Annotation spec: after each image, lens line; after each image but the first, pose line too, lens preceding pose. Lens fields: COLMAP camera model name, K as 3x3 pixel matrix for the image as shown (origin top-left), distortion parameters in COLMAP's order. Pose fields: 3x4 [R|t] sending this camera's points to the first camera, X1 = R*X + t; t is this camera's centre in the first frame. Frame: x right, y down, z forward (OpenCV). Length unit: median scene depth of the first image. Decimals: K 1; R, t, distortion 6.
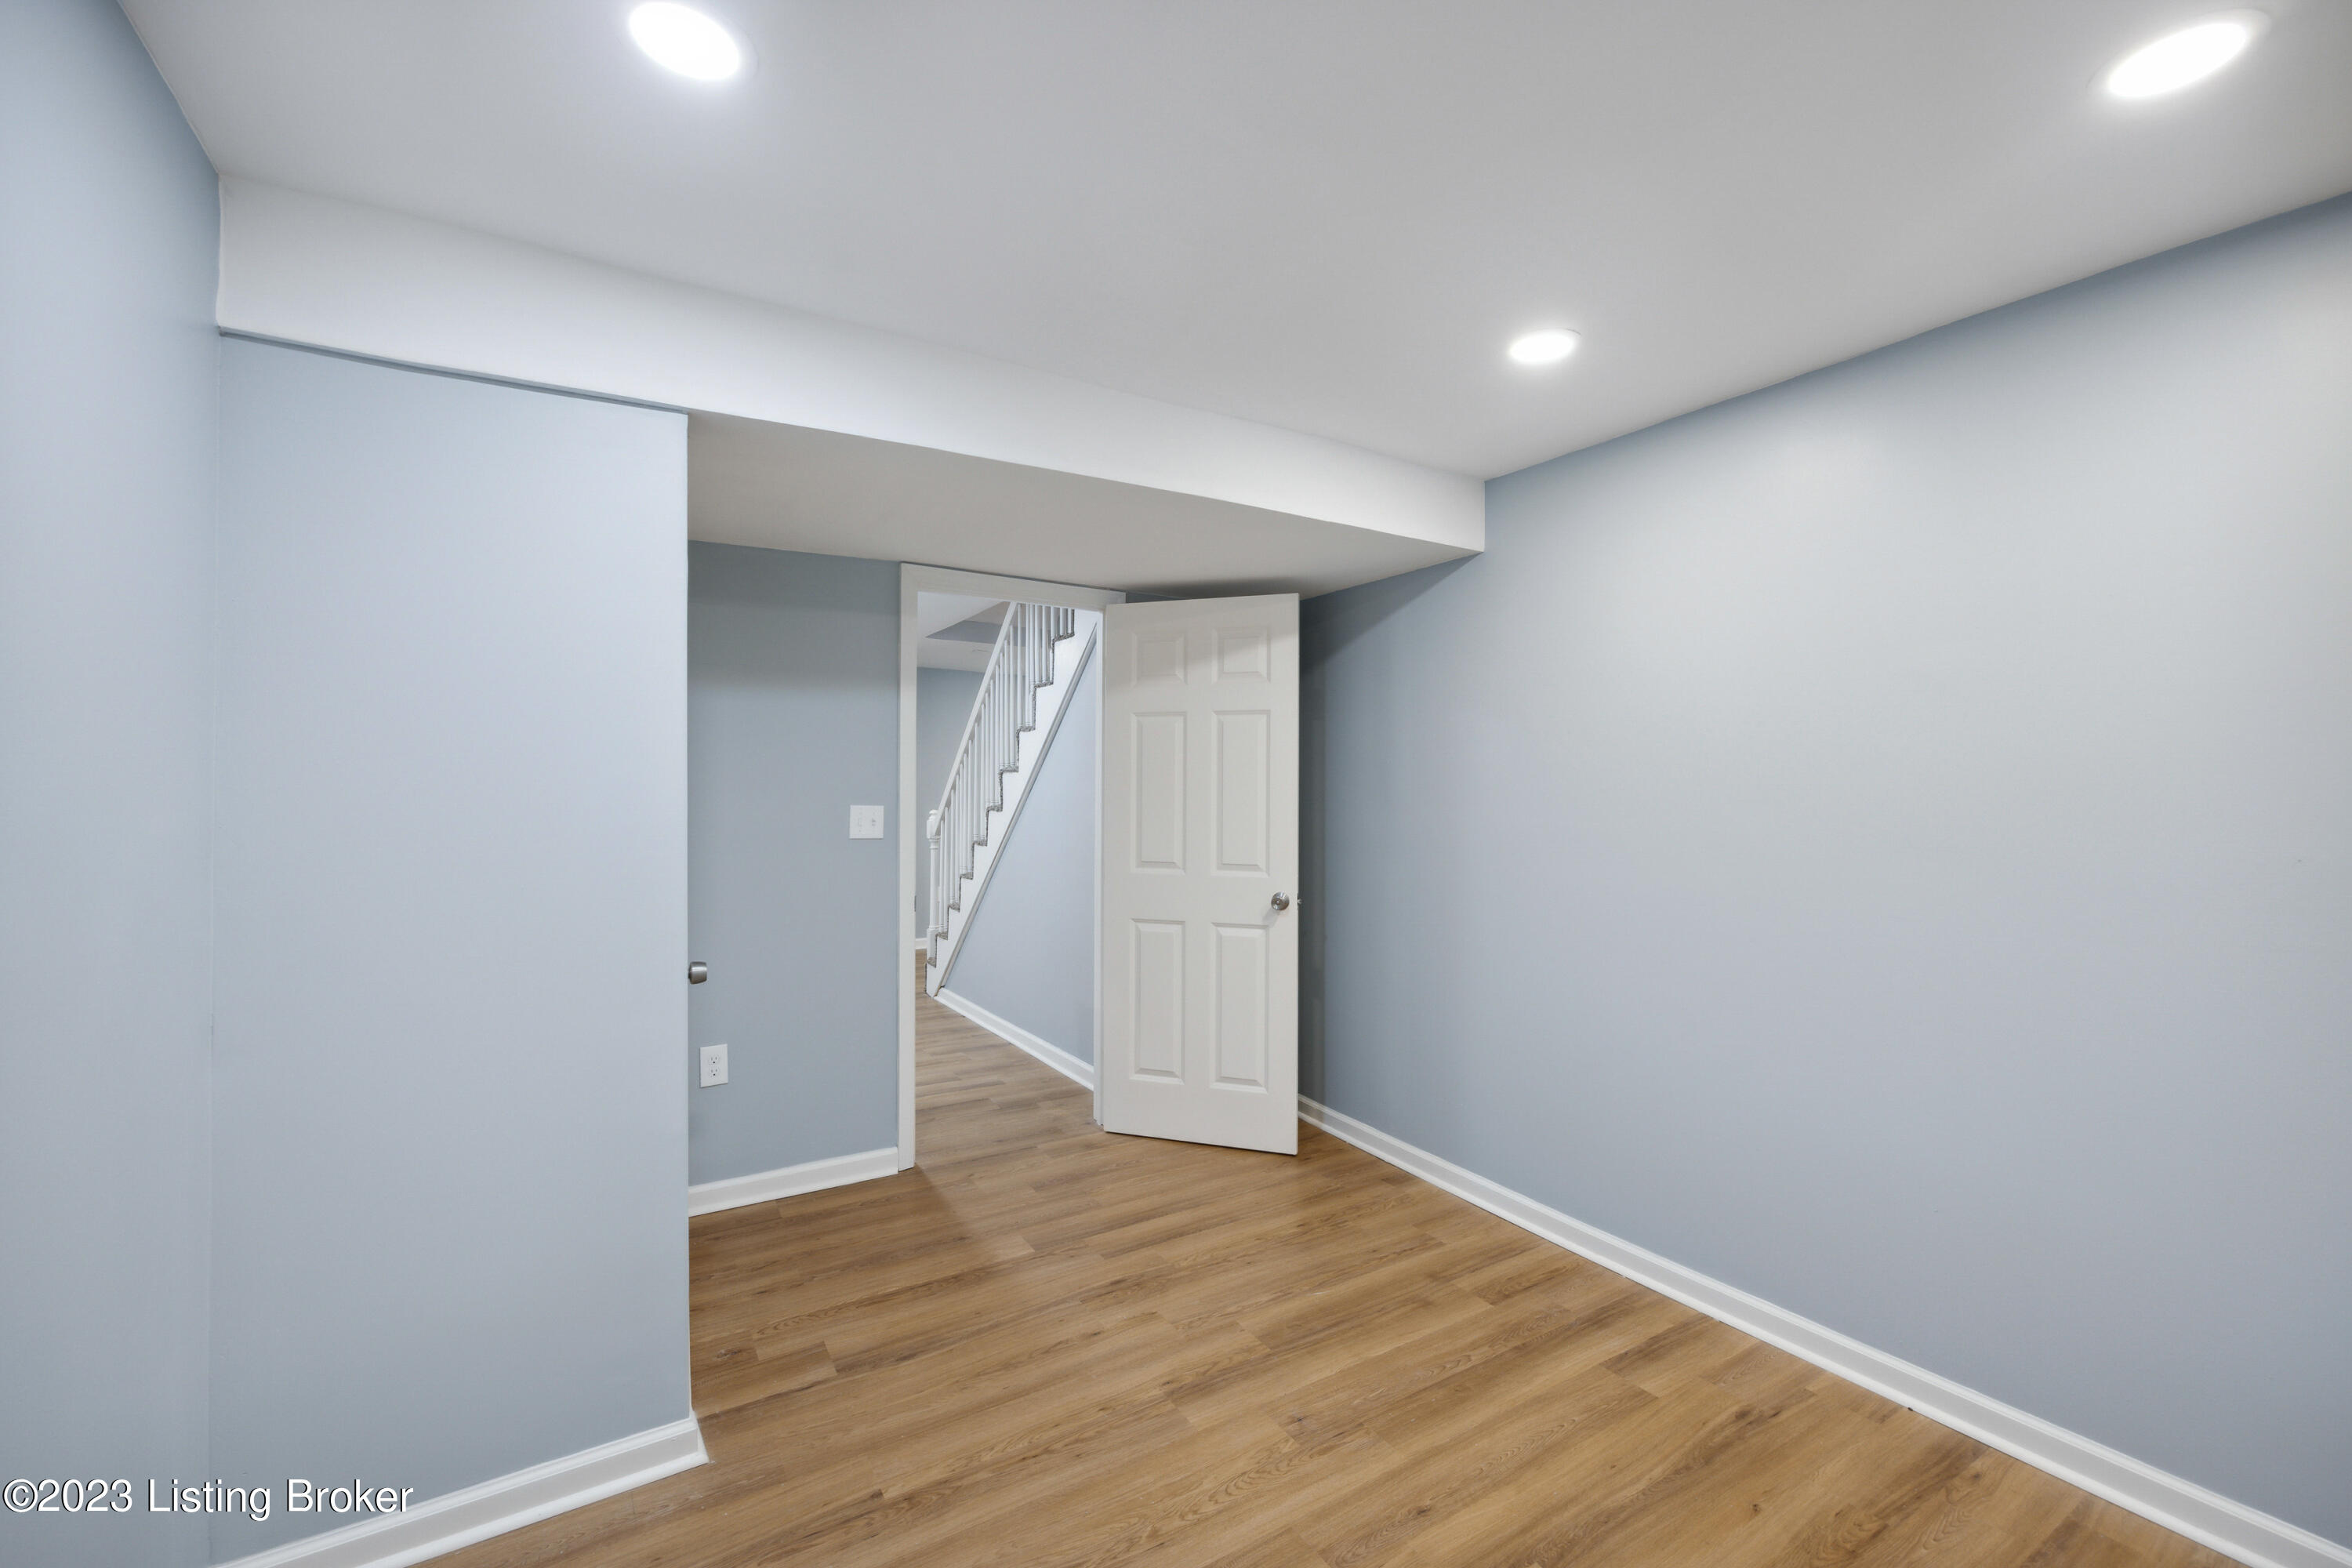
lens RADIAL K [[947.1, 0, 1169.8], [0, 947.1, 787.0], [0, 0, 1]] dist [0.000403, 0.000030]
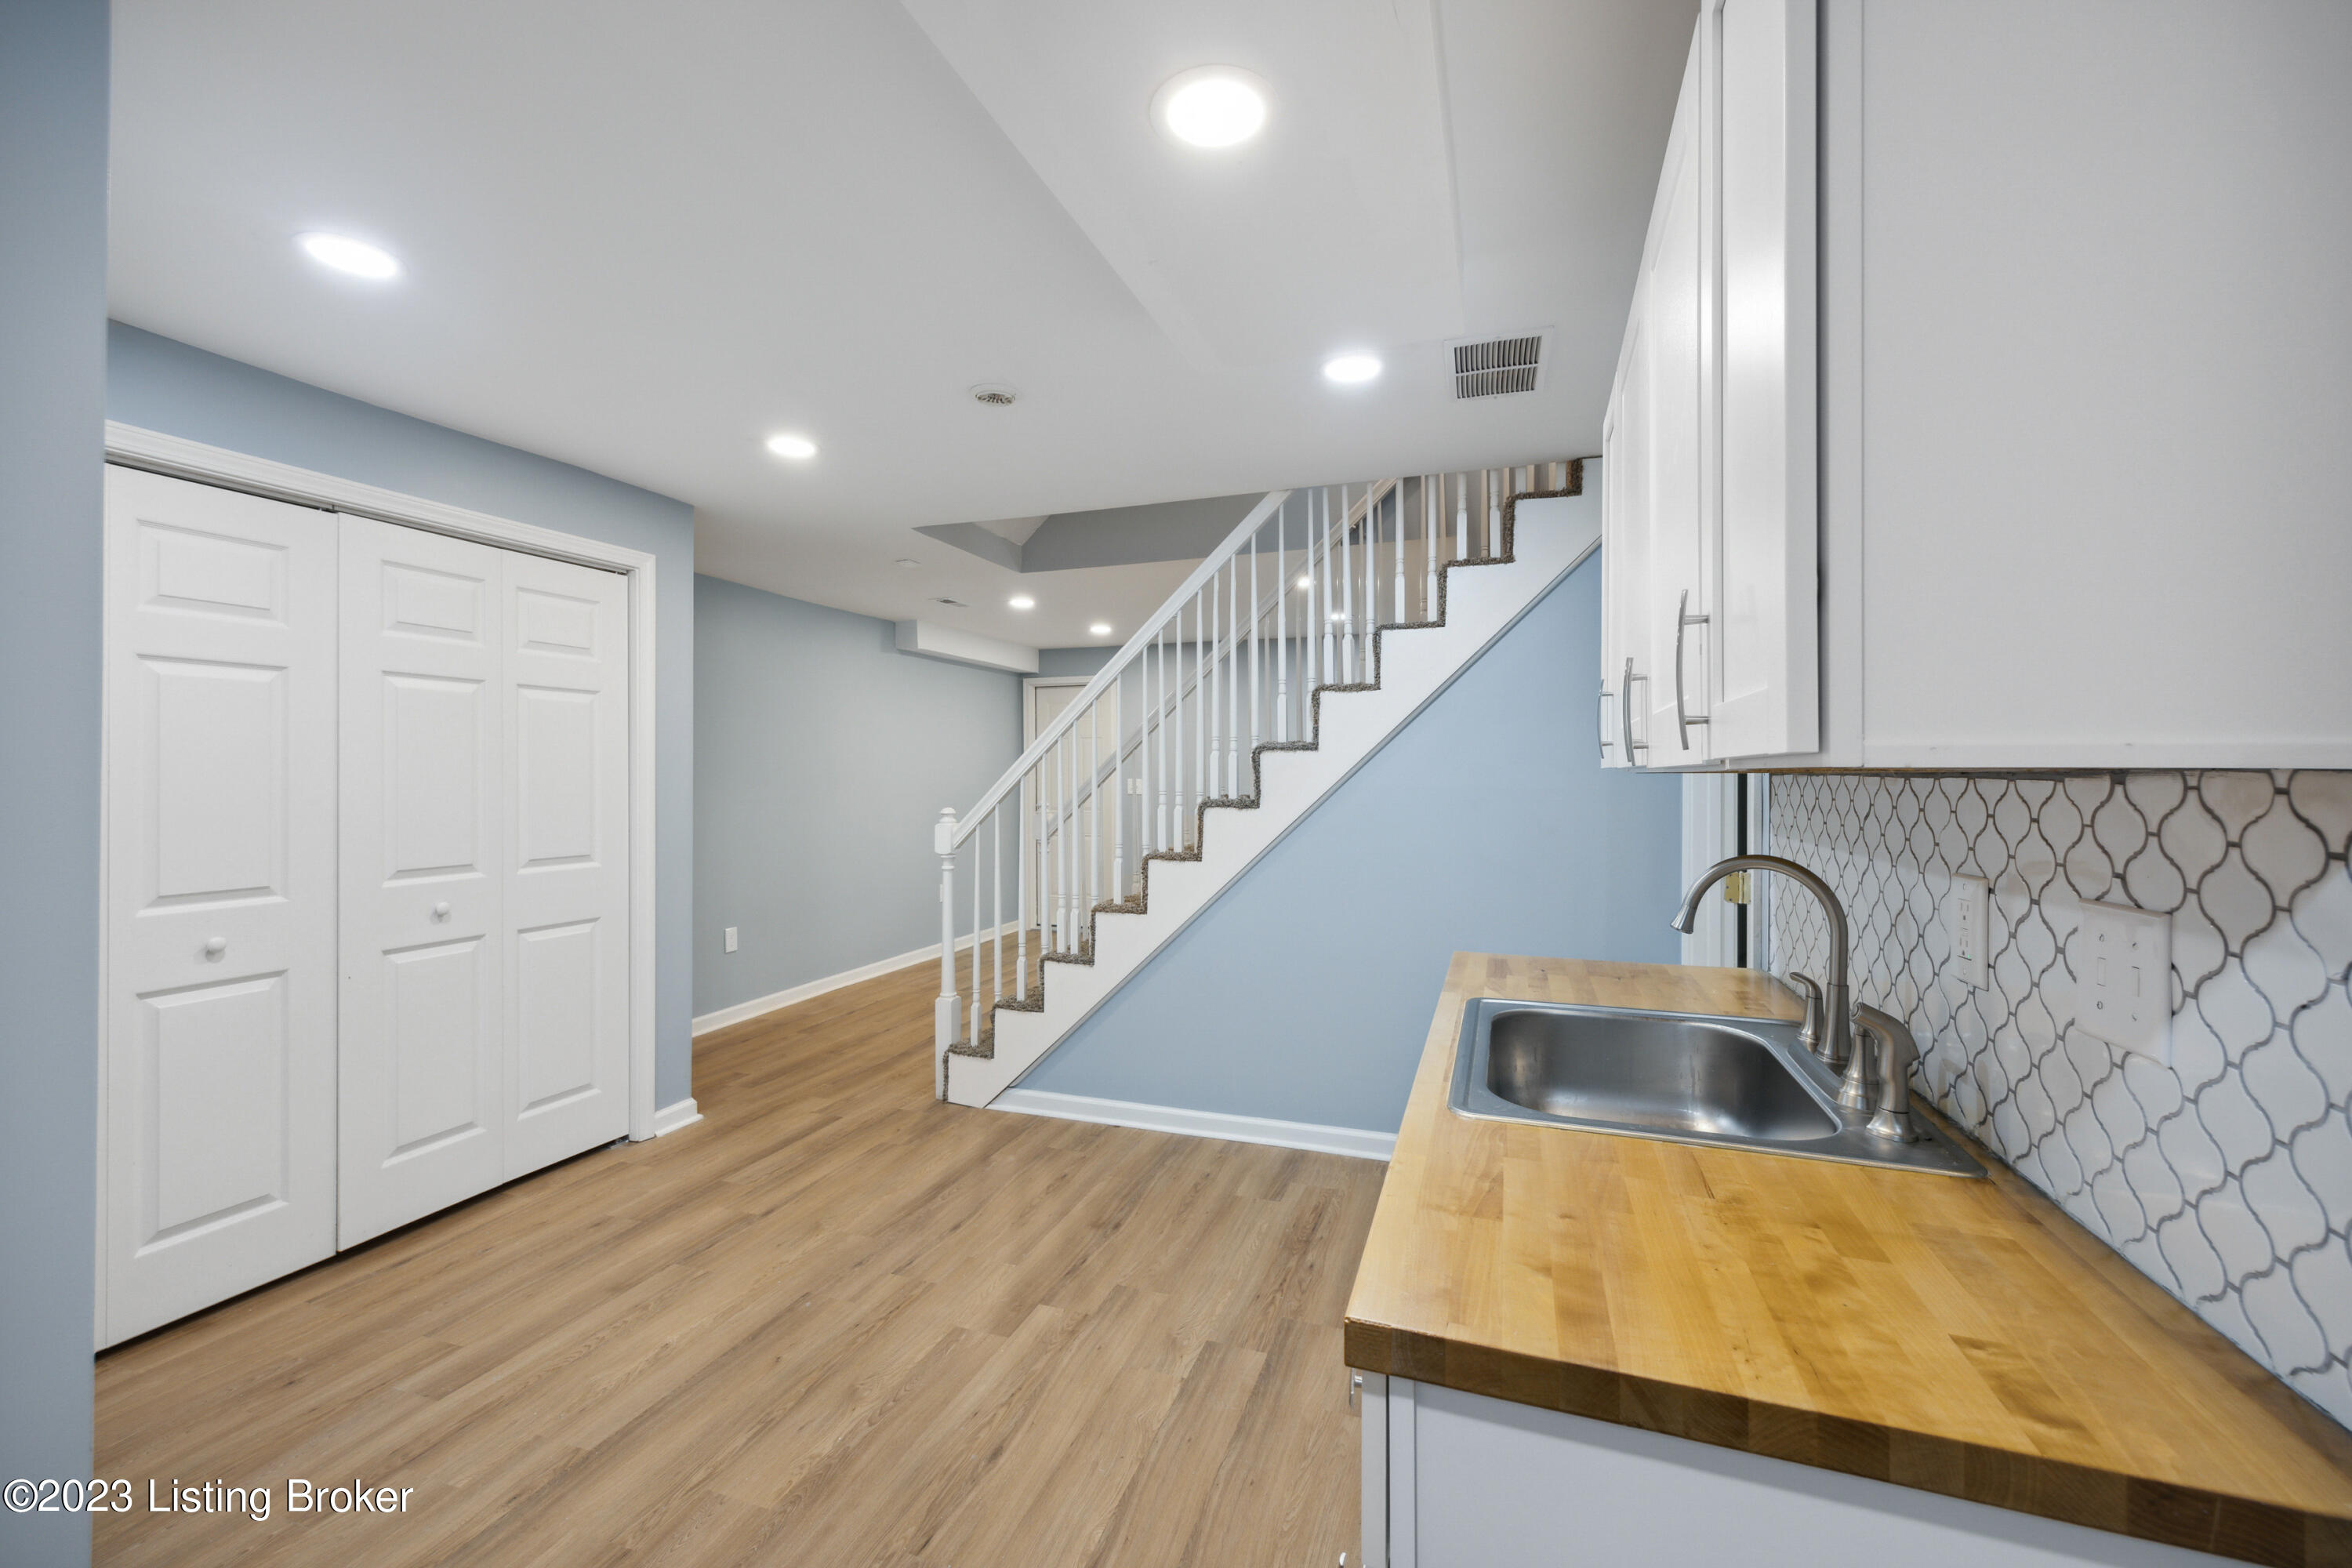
lens RADIAL K [[947.1, 0, 1176.4], [0, 947.1, 767.6], [0, 0, 1]] dist [0.000403, 0.000030]
pose [[0.778683, -0.003647, 0.627406, -0.642277], [0.000176, 0.999984, 0.005595, -0.006737], [-0.627417, -0.004246, 0.778672, 0.512030]]
